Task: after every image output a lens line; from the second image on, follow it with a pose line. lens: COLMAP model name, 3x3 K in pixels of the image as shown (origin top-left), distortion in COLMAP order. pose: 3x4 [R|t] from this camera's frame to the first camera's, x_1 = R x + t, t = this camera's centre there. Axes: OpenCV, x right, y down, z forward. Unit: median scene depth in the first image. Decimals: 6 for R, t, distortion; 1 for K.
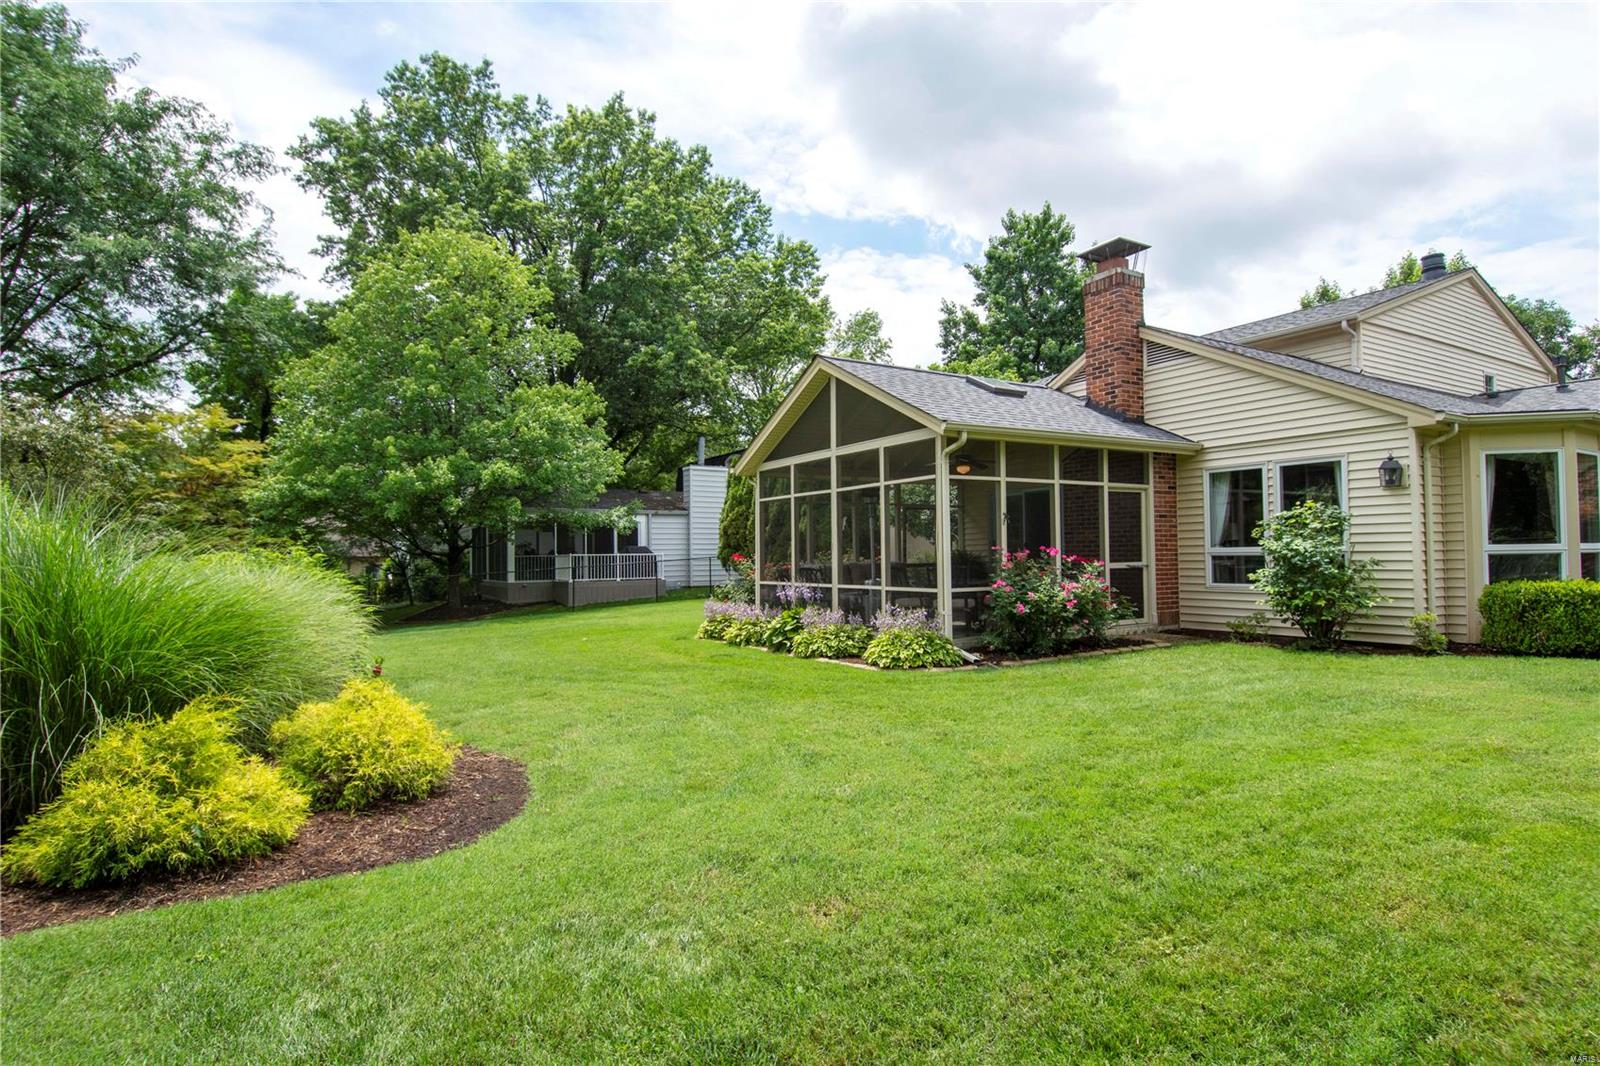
lens RADIAL K [[840.1, 0, 800.4], [0, 840.1, 542.4], [0, 0, 1]] dist [0.003958, -0.001197]
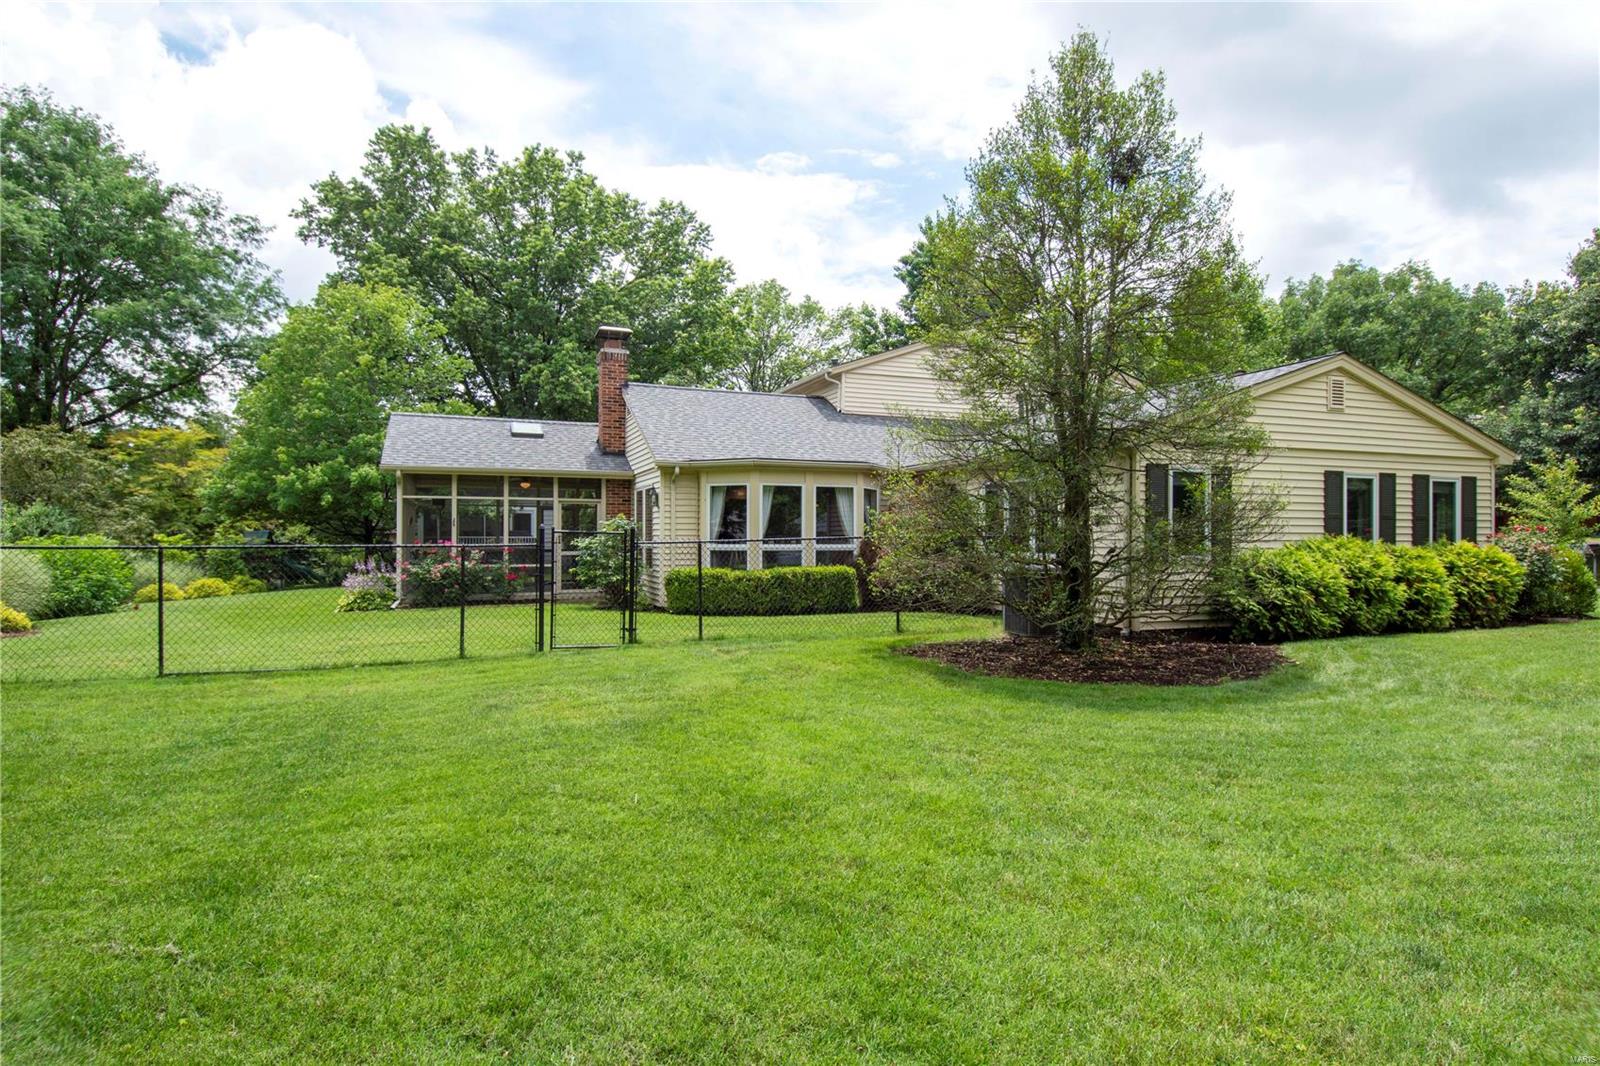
lens RADIAL K [[877.6, 0, 804.6], [0, 877.6, 532.8], [0, 0, 1]] dist [0.002333, -0.000780]
pose [[0.984052, 0.013506, -0.177366, 0.582518], [-0.010403, 0.999776, 0.018411, -0.022723], [0.177575, -0.016272, 0.983973, -0.256338]]
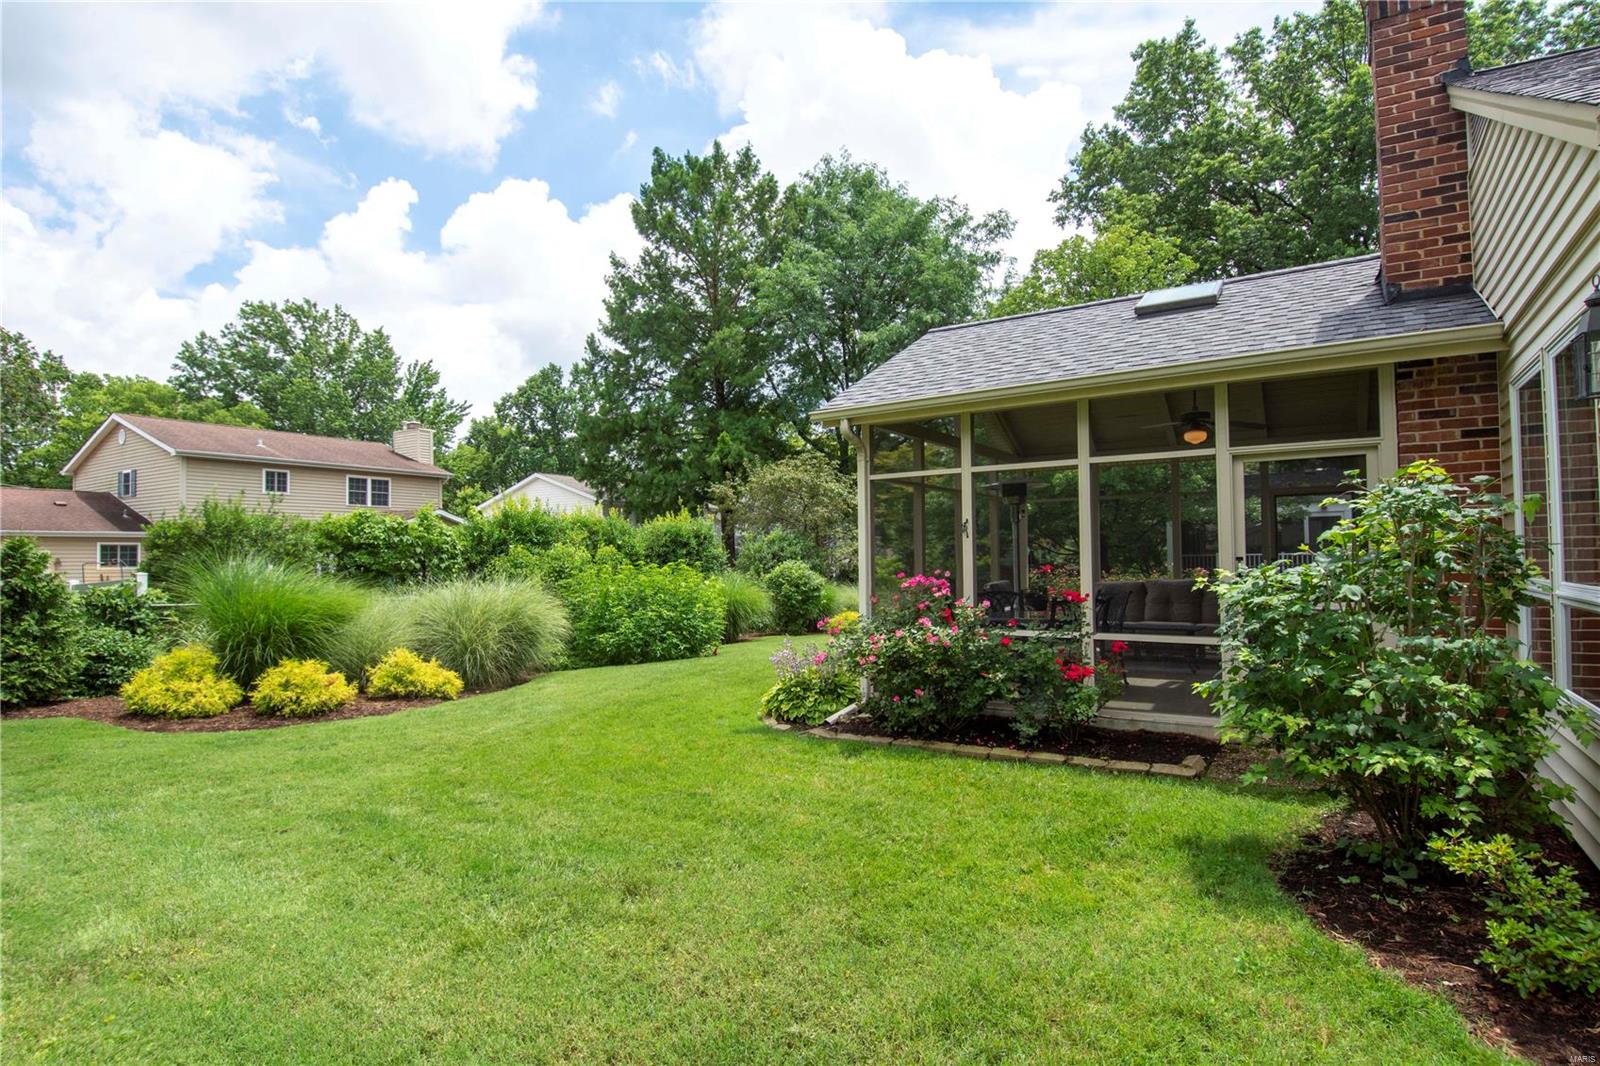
lens RADIAL K [[840.1, 0, 797.9], [0, 840.1, 523.5], [0, 0, 1]] dist [0.003958, -0.001197]
pose [[0.432946, -0.028834, -0.900959, 0.386525], [0.026568, 0.999462, -0.019219, -0.011112], [0.901028, -0.015616, 0.433479, 0.285485]]
